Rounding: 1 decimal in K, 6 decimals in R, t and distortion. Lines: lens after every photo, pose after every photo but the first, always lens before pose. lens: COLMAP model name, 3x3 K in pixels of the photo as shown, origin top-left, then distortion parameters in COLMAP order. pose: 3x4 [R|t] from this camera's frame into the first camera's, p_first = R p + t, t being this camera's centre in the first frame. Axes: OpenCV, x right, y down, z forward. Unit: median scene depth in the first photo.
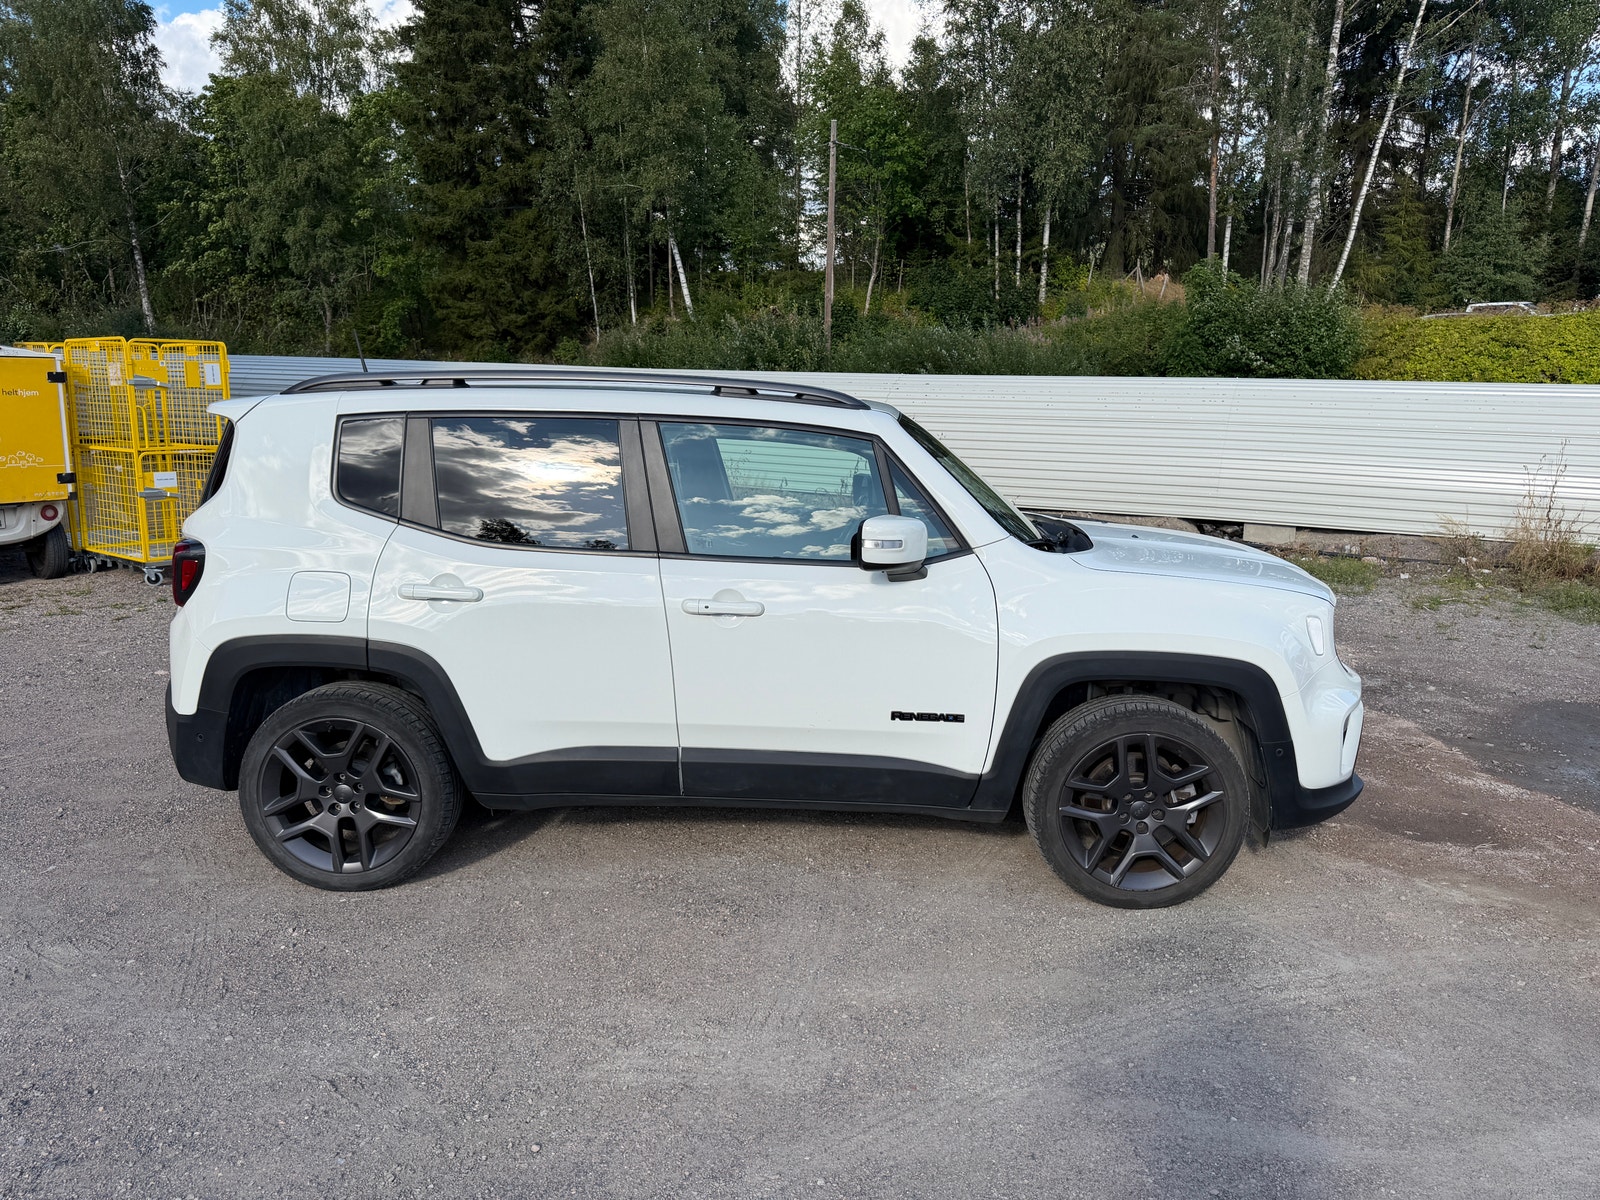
lens RADIAL K [[1126.5, 0, 802.1], [0, 1126.5, 607.7], [0, 0, 1]] dist [0.041315, -0.047324]
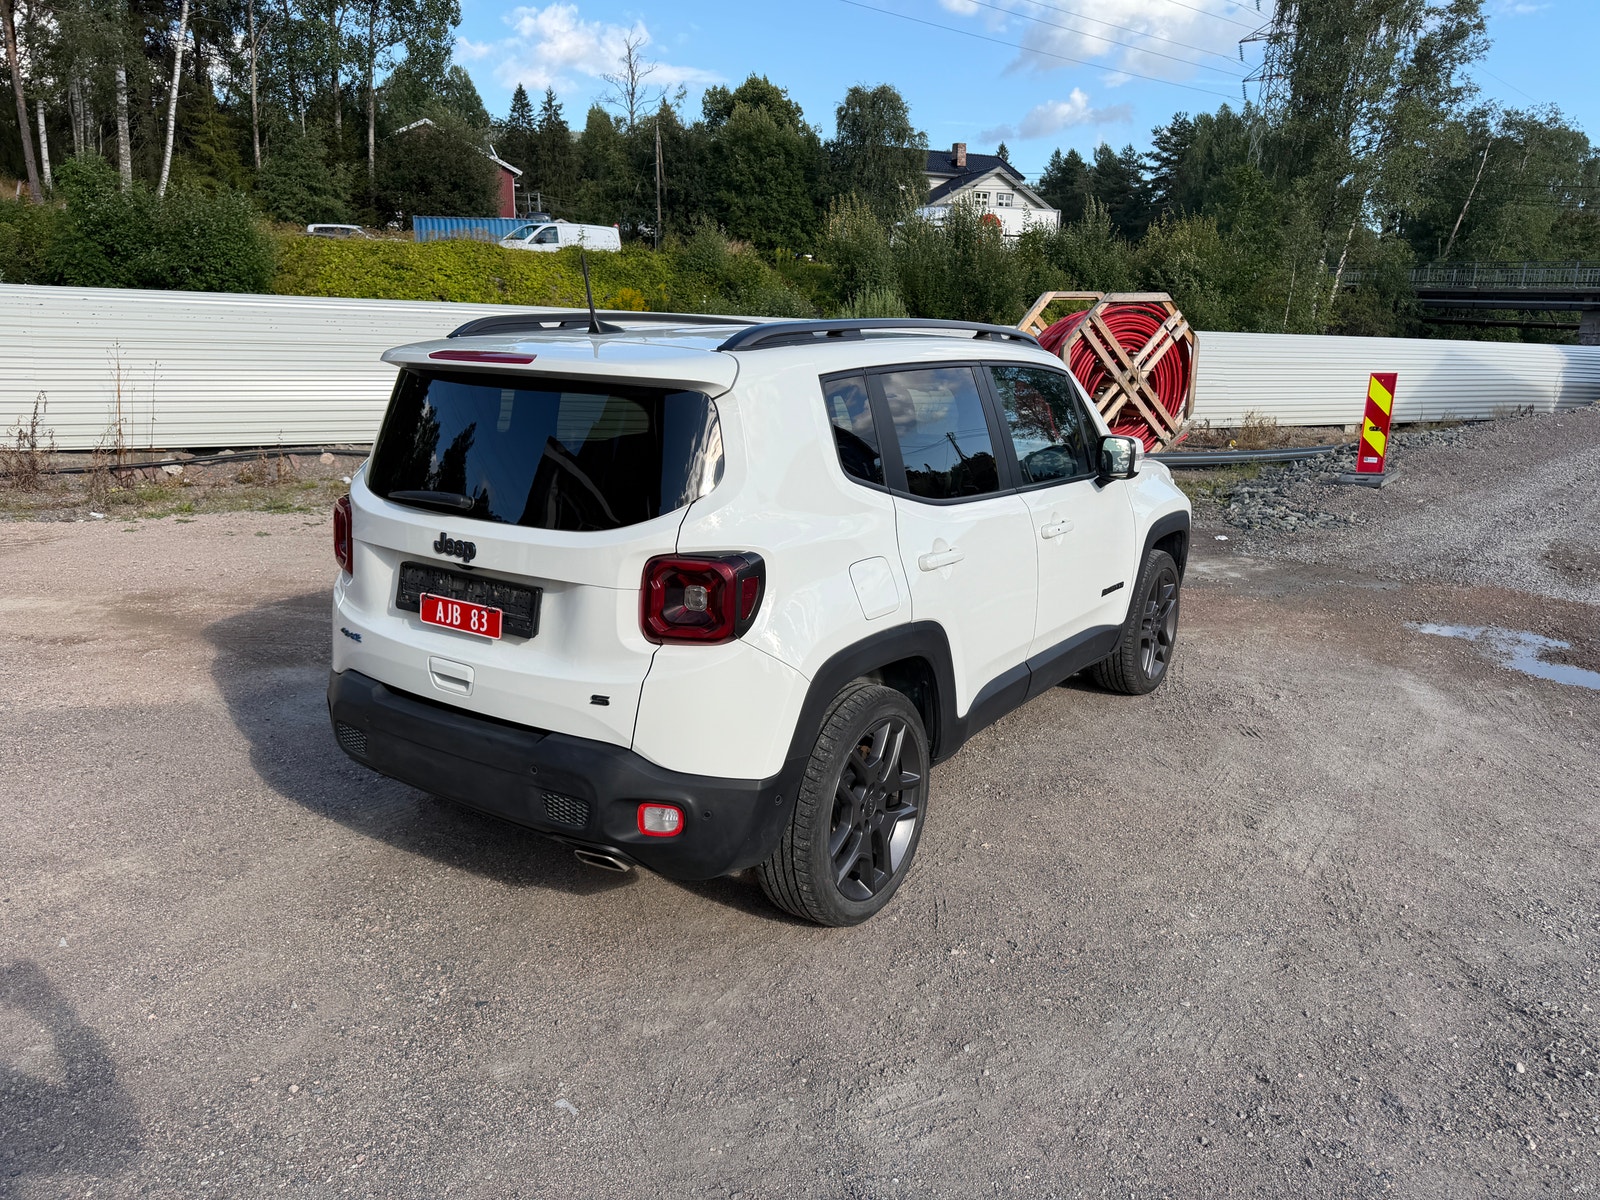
lens RADIAL K [[1126.5, 0, 810.0], [0, 1126.5, 593.5], [0, 0, 1]] dist [0.041315, -0.047324]
pose [[0.535404, -0.196993, 0.821302, -0.091708], [0.146127, 0.979360, 0.139644, -0.010439], [-0.831859, 0.045248, 0.553139, 0.045247]]
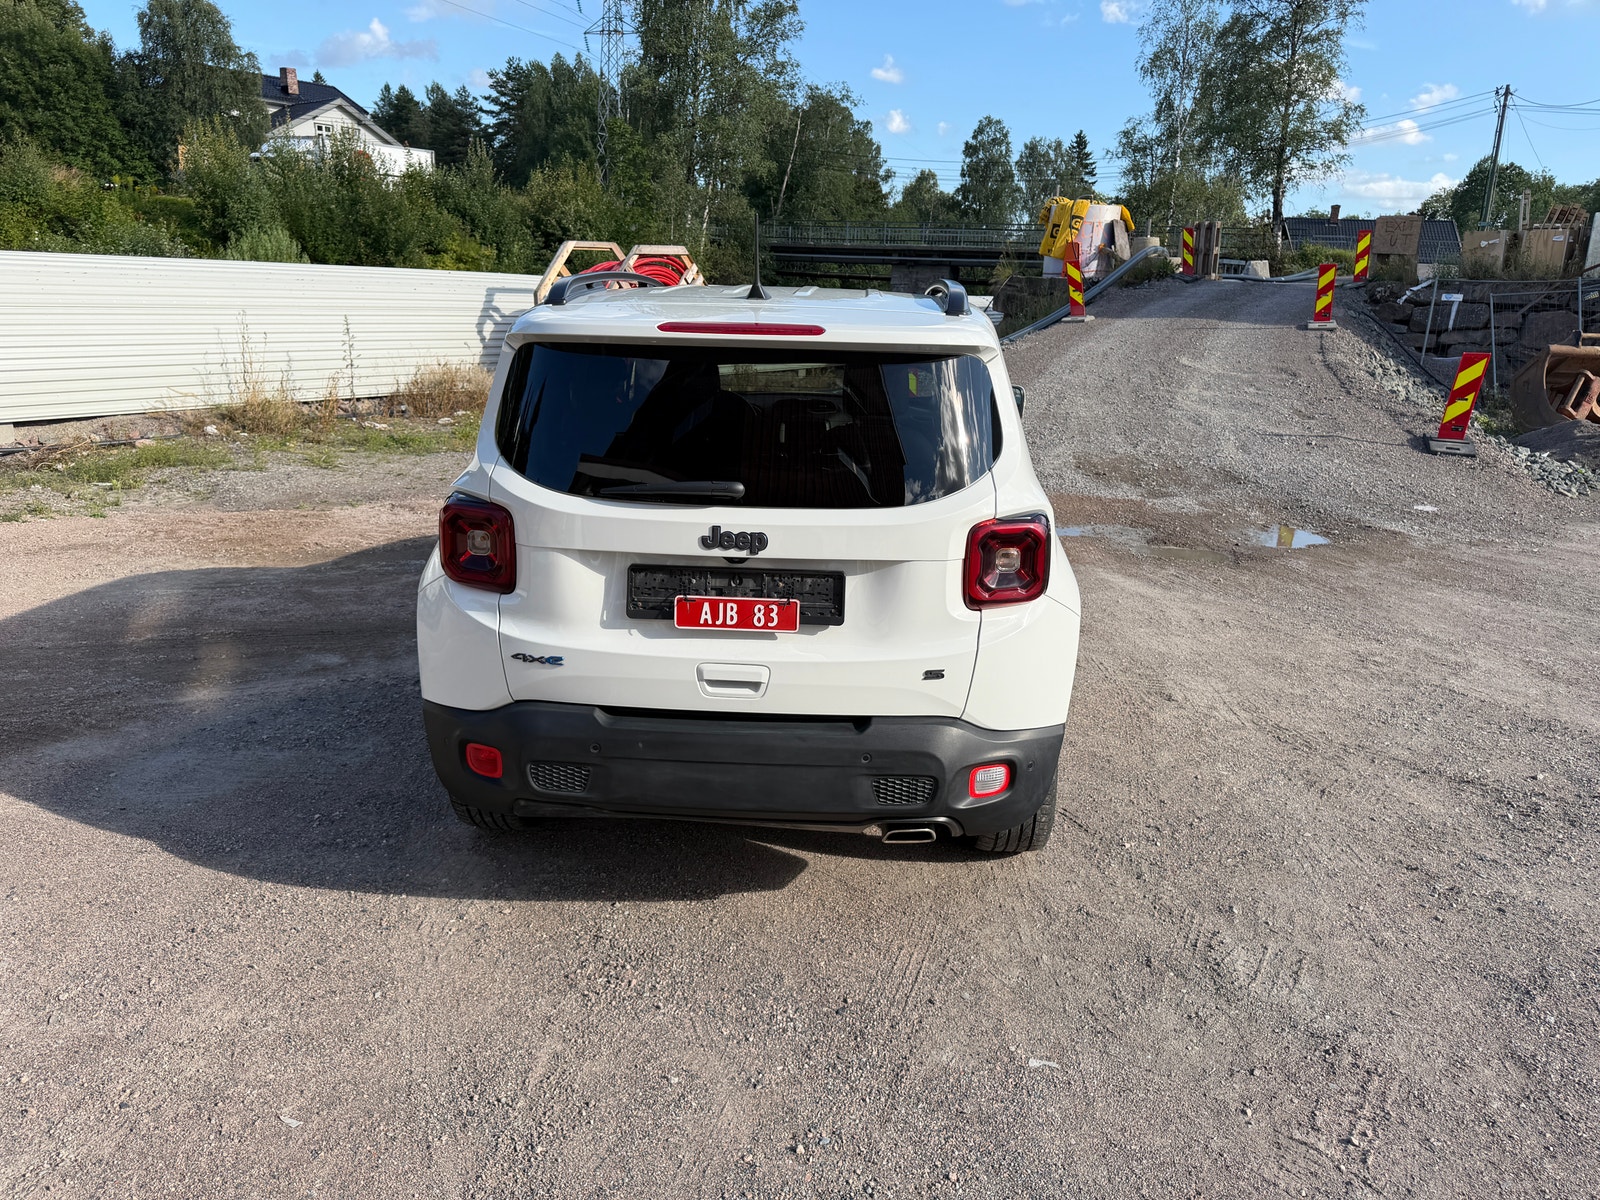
lens RADIAL K [[1126.5, 0, 800.2], [0, 1126.5, 592.4], [0, 0, 1]] dist [0.041315, -0.047324]
pose [[0.026837, -0.273088, 0.961615, -0.106116], [0.166954, 0.949674, 0.265038, -0.019422], [-0.985599, 0.153433, 0.071079, 0.091087]]
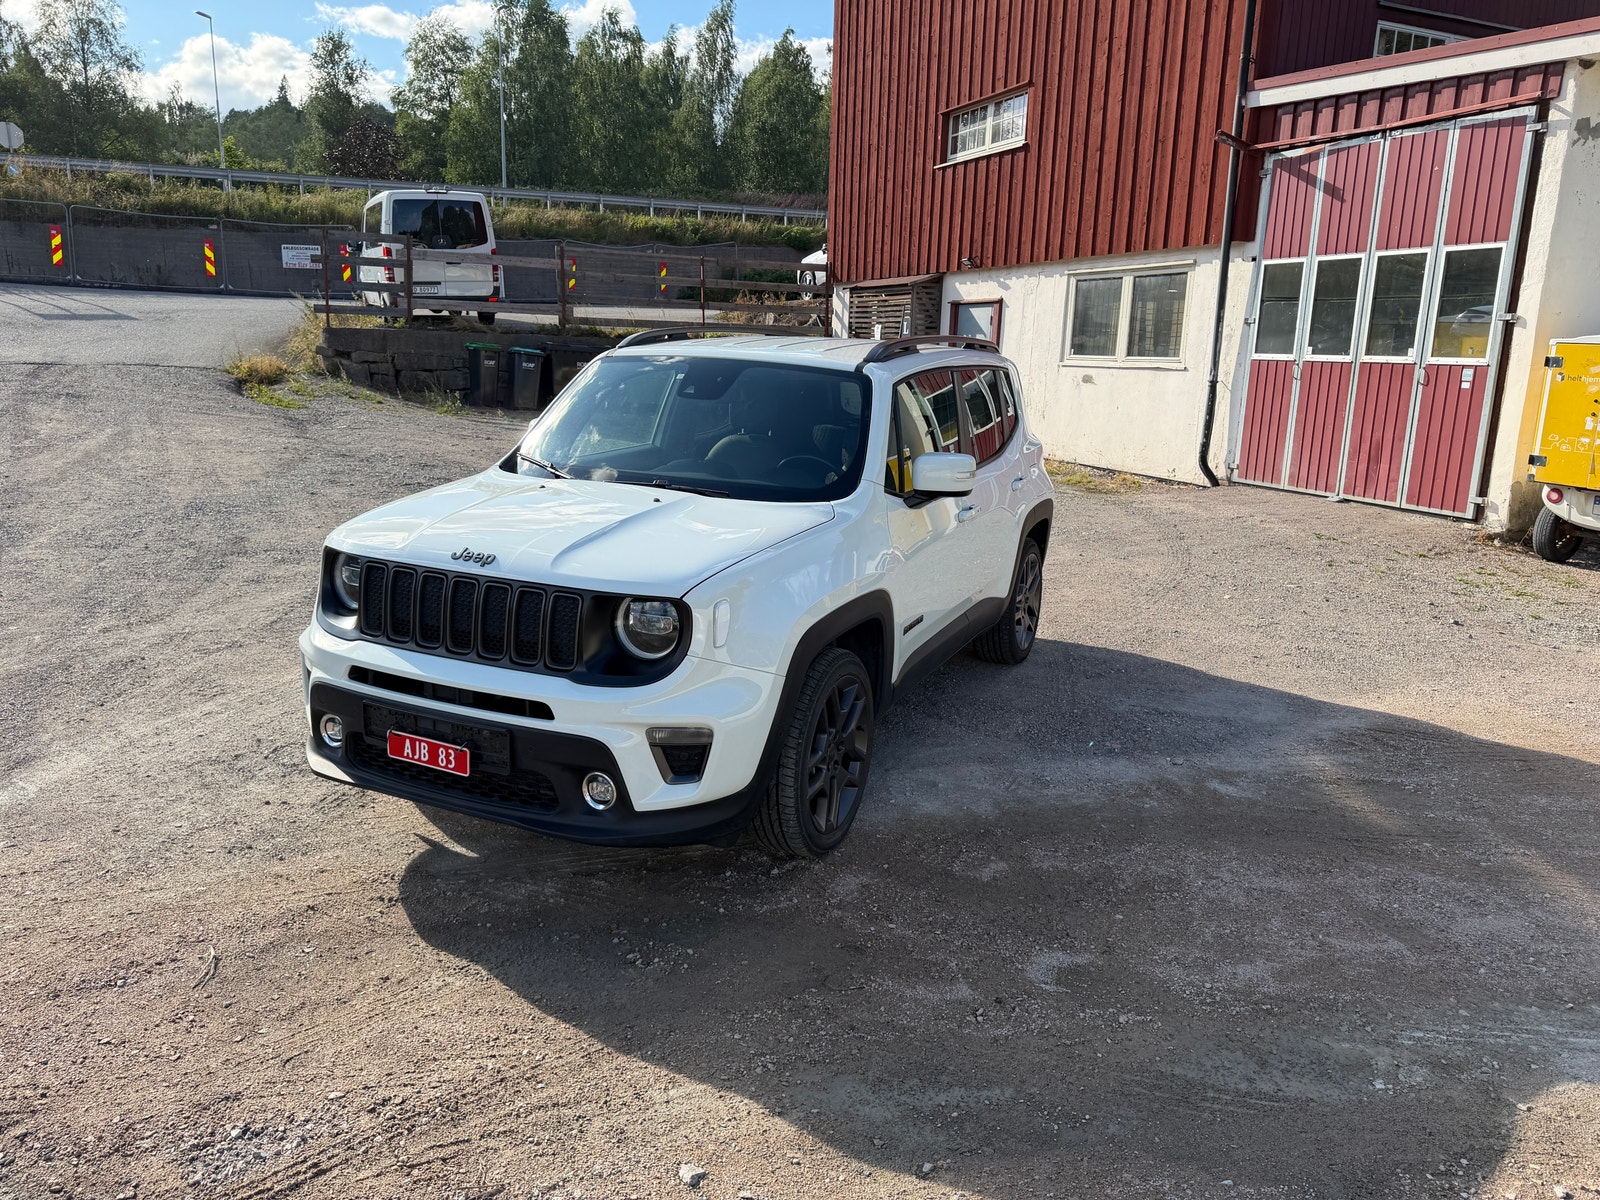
lens RADIAL K [[1126.5, 0, 806.9], [0, 1126.5, 595.2], [0, 0, 1]] dist [0.041315, -0.047324]
pose [[-0.392953, 0.183883, -0.900986, 0.098054], [-0.217080, 0.933559, 0.285207, -0.026962], [0.893568, 0.307659, -0.326927, 0.140148]]
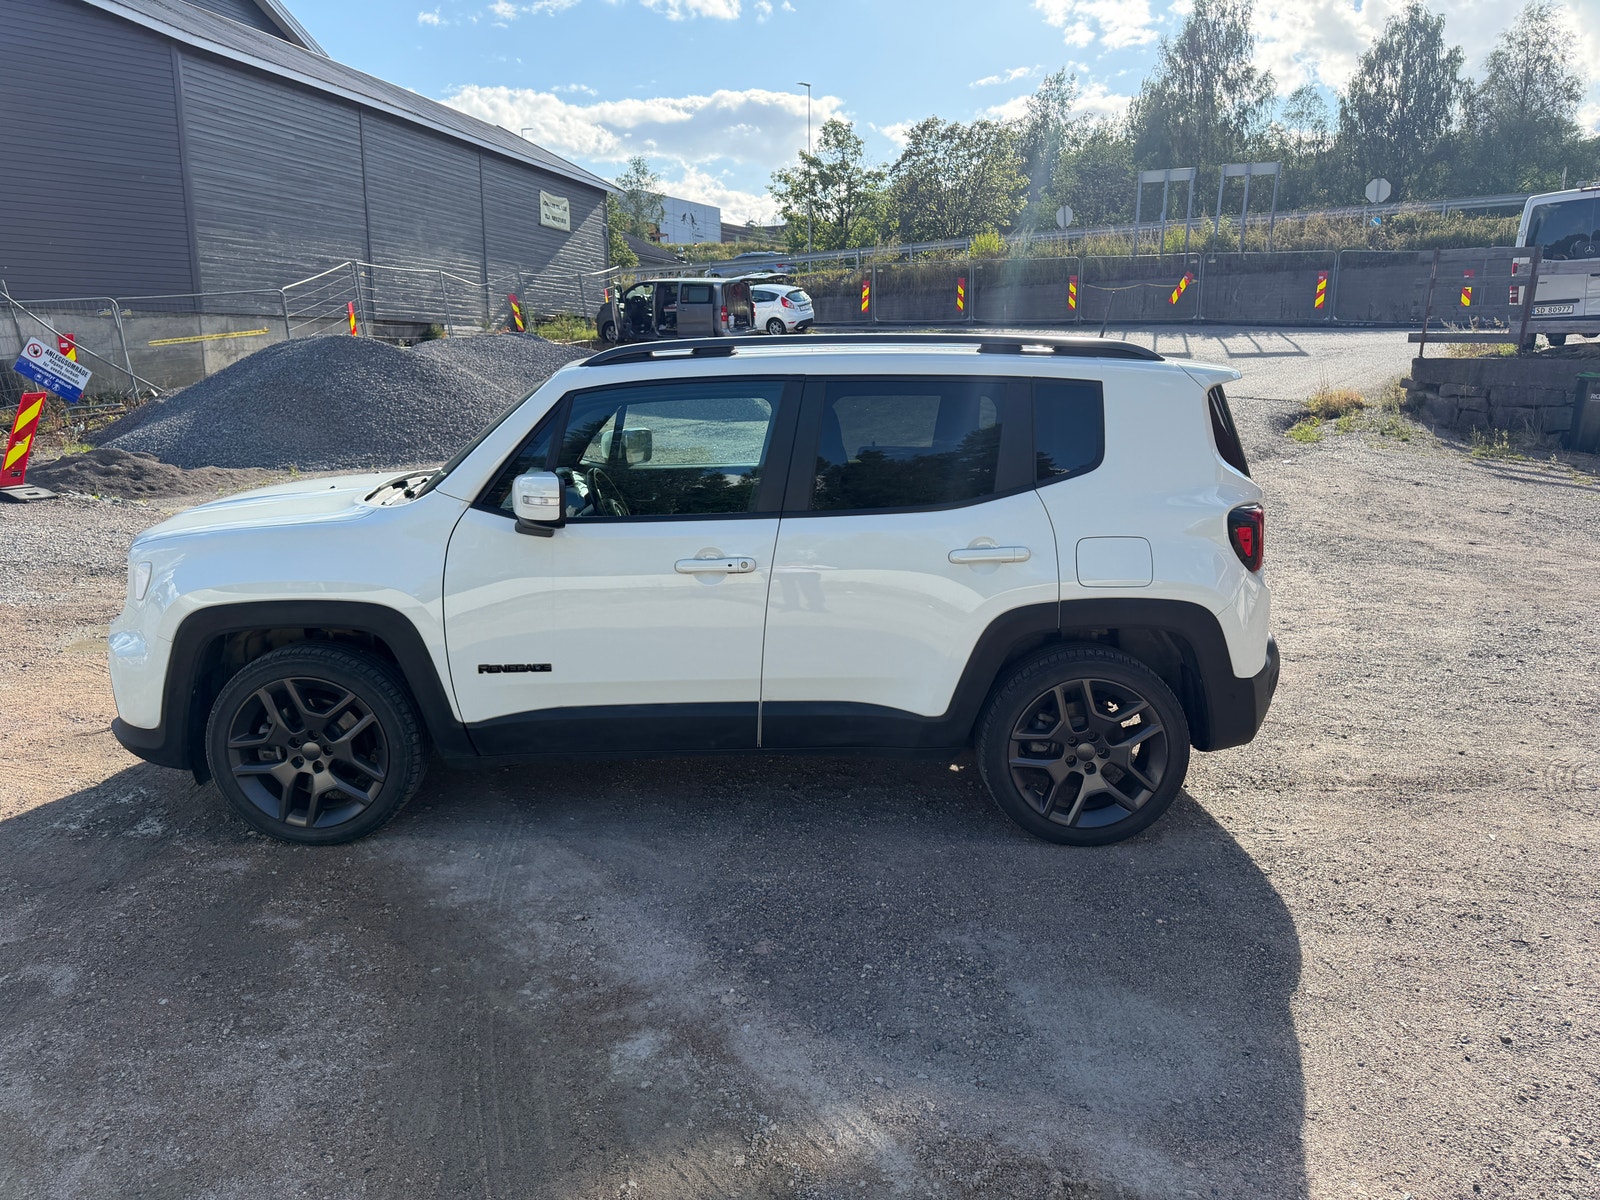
lens RADIAL K [[1126.5, 0, 794.7], [0, 1126.5, 600.7], [0, 0, 1]] dist [0.041315, -0.047324]
pose [[-0.999401, -0.005211, -0.034223, -0.007716], [-0.018627, 0.914243, 0.404737, -0.037743], [0.029179, 0.405132, -0.913792, 0.191592]]
